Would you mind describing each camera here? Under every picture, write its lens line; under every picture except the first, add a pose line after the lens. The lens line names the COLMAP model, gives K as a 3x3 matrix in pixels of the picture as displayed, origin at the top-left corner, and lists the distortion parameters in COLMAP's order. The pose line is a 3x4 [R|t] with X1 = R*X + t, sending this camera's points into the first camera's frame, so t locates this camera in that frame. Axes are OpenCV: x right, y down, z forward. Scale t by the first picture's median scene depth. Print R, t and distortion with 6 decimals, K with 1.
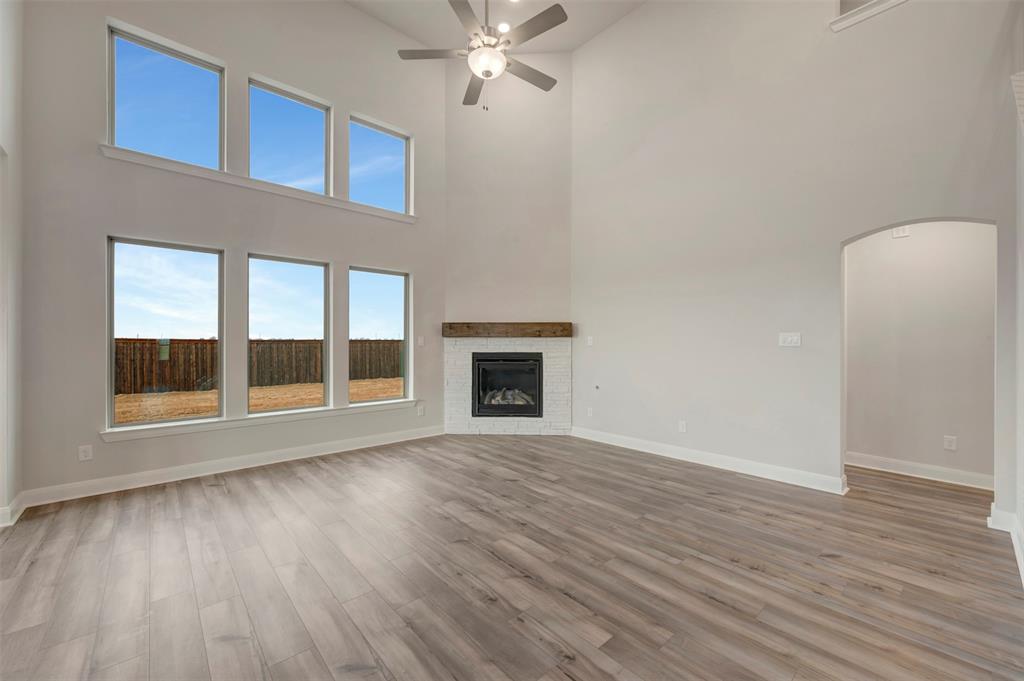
lens RADIAL K [[404.0, 0, 516.2], [0, 404.0, 343.7], [0, 0, 1]] dist [-0.001353, -0.000216]
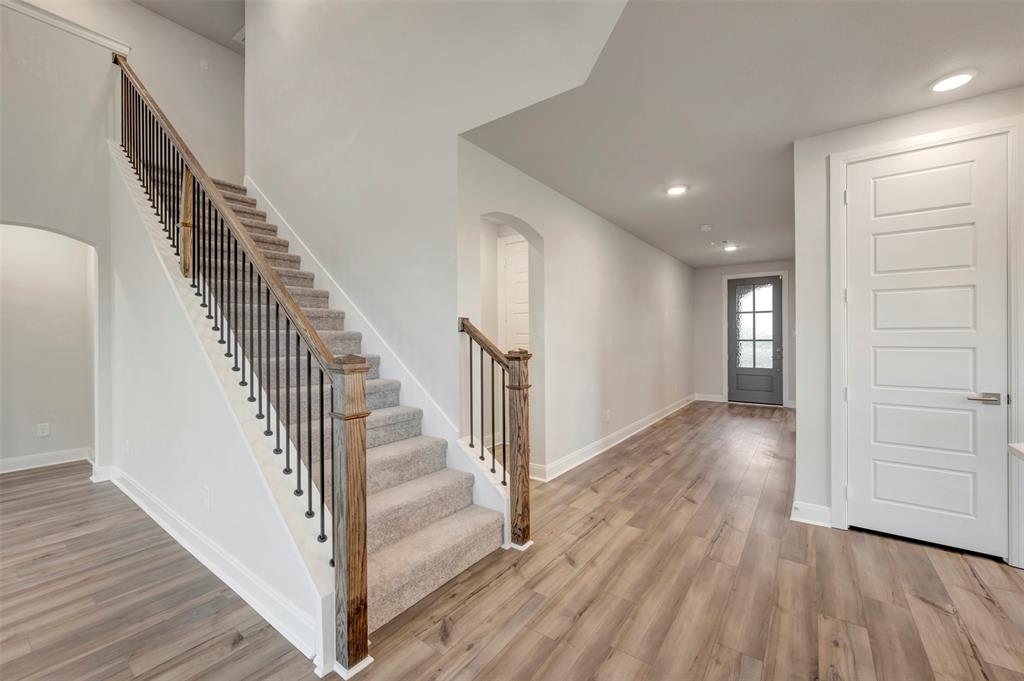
lens RADIAL K [[404.0, 0, 512.1], [0, 404.0, 339.8], [0, 0, 1]] dist [-0.001353, -0.000216]
pose [[-0.207810, -0.006365, 0.978148, -0.281758], [0.009703, 0.999916, 0.008568, 0.003028], [-0.978121, 0.011271, -0.207731, -0.028077]]
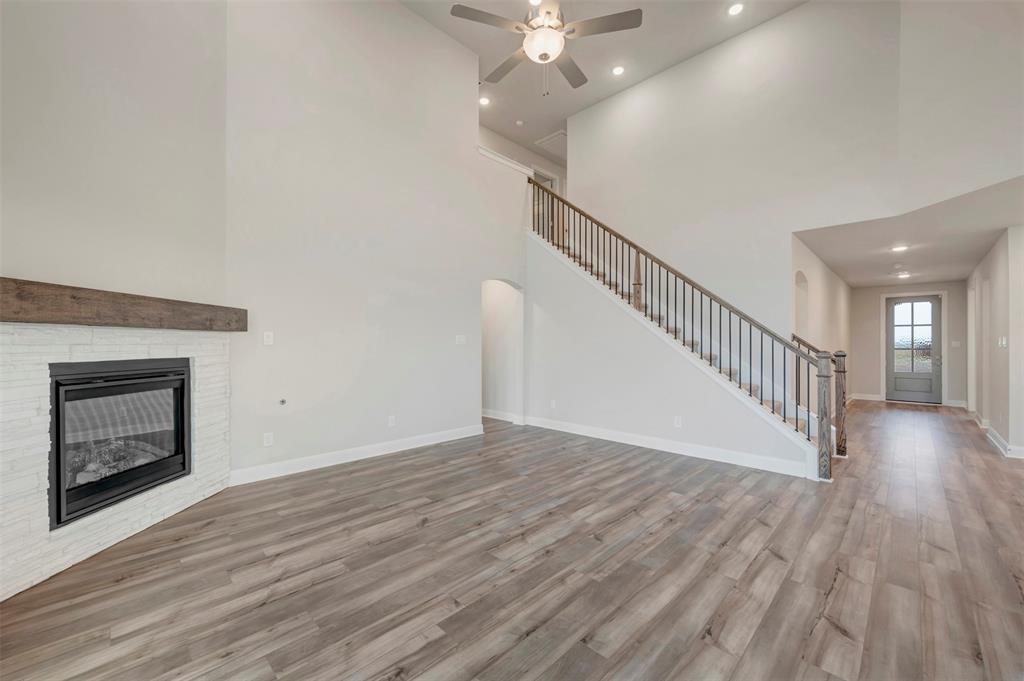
lens RADIAL K [[404.0, 0, 518.3], [0, 404.0, 334.1], [0, 0, 1]] dist [-0.001353, -0.000216]
pose [[-0.063113, 0.021972, 0.997764, -0.827063], [-0.001327, 0.999755, -0.022100, 0.001868], [-0.998006, -0.002718, -0.063068, 0.916160]]
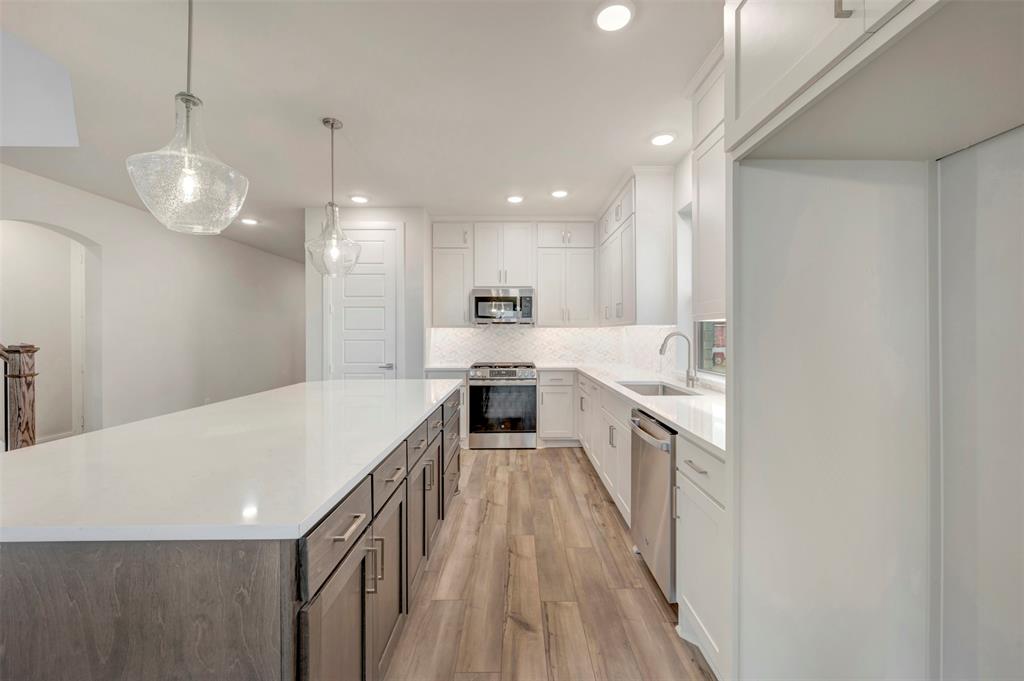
lens RADIAL K [[404.0, 0, 509.0], [0, 404.0, 336.8], [0, 0, 1]] dist [-0.001353, -0.000216]
pose [[-0.749726, -0.008735, 0.661690, -0.938880], [0.002508, 0.999868, 0.016042, -0.000661], [-0.661743, 0.013686, -0.749605, -0.236204]]
